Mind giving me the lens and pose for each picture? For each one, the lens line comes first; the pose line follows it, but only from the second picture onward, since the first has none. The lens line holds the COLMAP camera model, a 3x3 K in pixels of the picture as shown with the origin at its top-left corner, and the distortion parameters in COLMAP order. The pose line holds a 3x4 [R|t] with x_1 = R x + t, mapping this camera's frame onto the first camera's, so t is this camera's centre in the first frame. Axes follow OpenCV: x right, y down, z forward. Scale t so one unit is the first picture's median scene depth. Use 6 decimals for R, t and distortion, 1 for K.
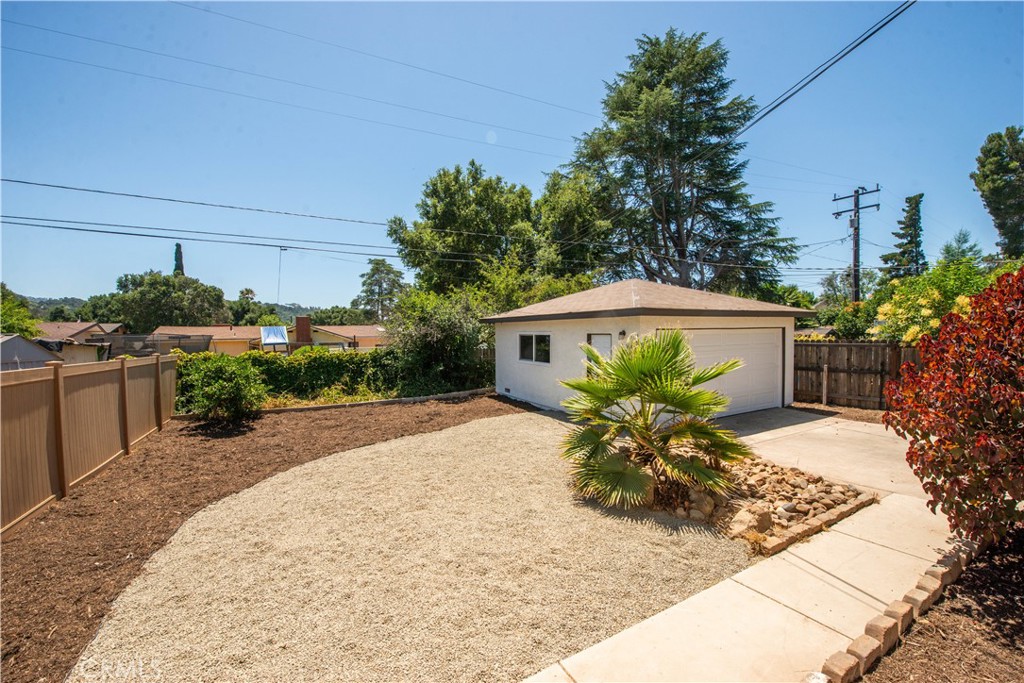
lens RADIAL K [[412.5, 0, 519.6], [0, 412.5, 342.1], [0, 0, 1]] dist [-0.001364, -0.000118]
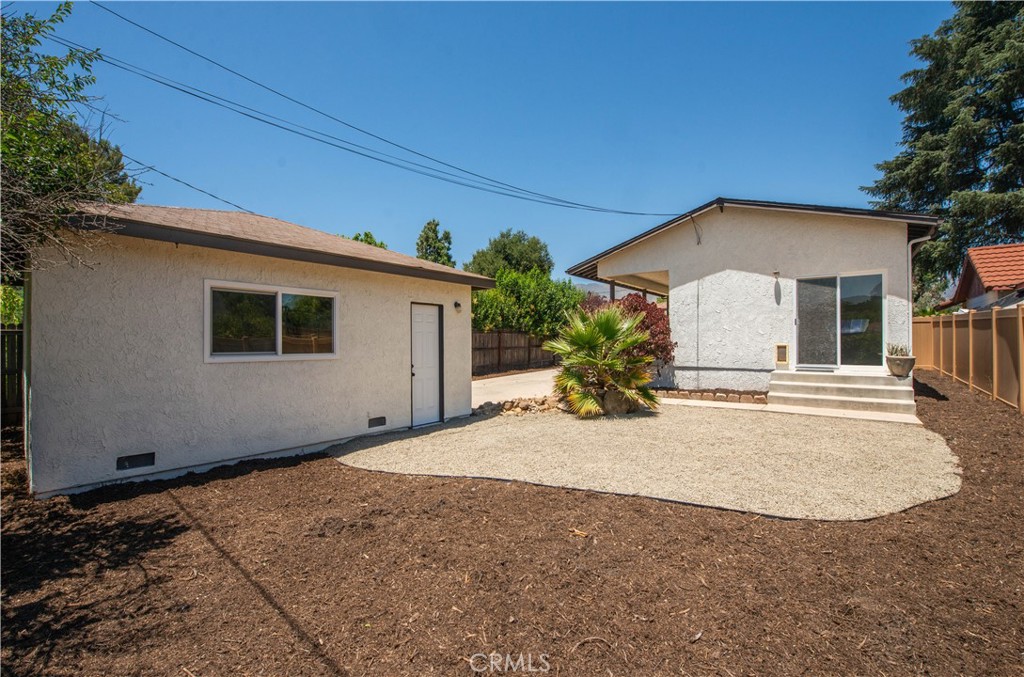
lens RADIAL K [[547.2, 0, 506.4], [0, 547.2, 349.1], [0, 0, 1]] dist [-0.019458, -0.008798]
pose [[-0.442207, 0.007081, 0.896885, -0.229287], [0.037434, 0.999243, 0.010568, 0.017254], [-0.896131, 0.038247, -0.442138, 0.408572]]
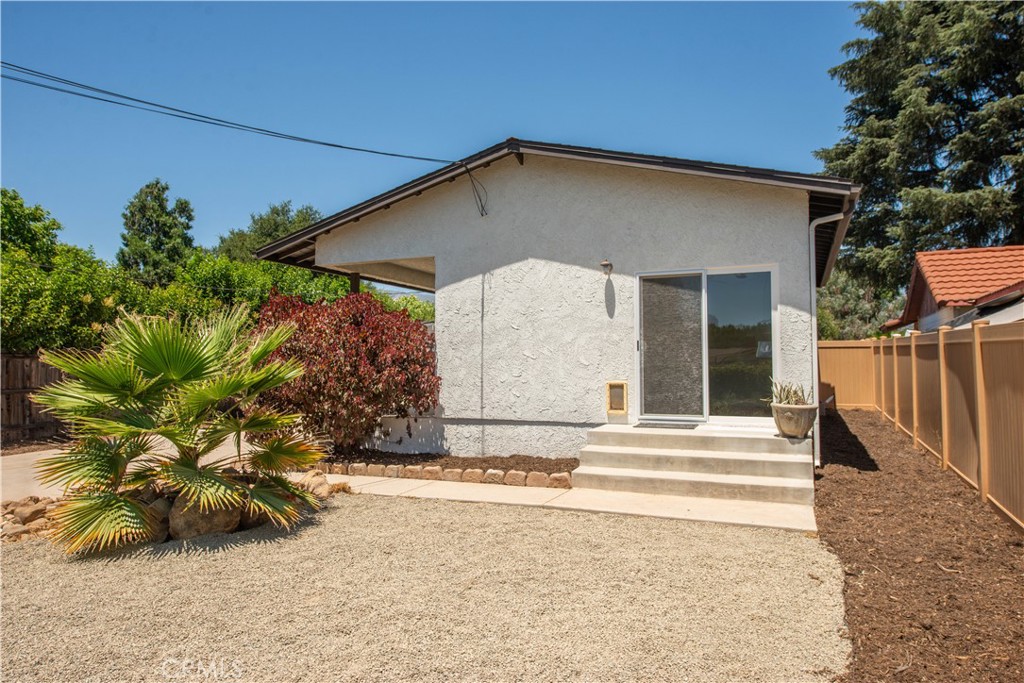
lens RADIAL K [[655.1, 0, 512.5], [0, 655.1, 341.7], [0, 0, 1]] dist [0.003348, -0.002960]
pose [[-0.565068, 0.042740, 0.823936, -0.165127], [0.028584, 0.999072, -0.032222, 0.015219], [-0.824549, 0.005344, -0.565766, 0.220381]]
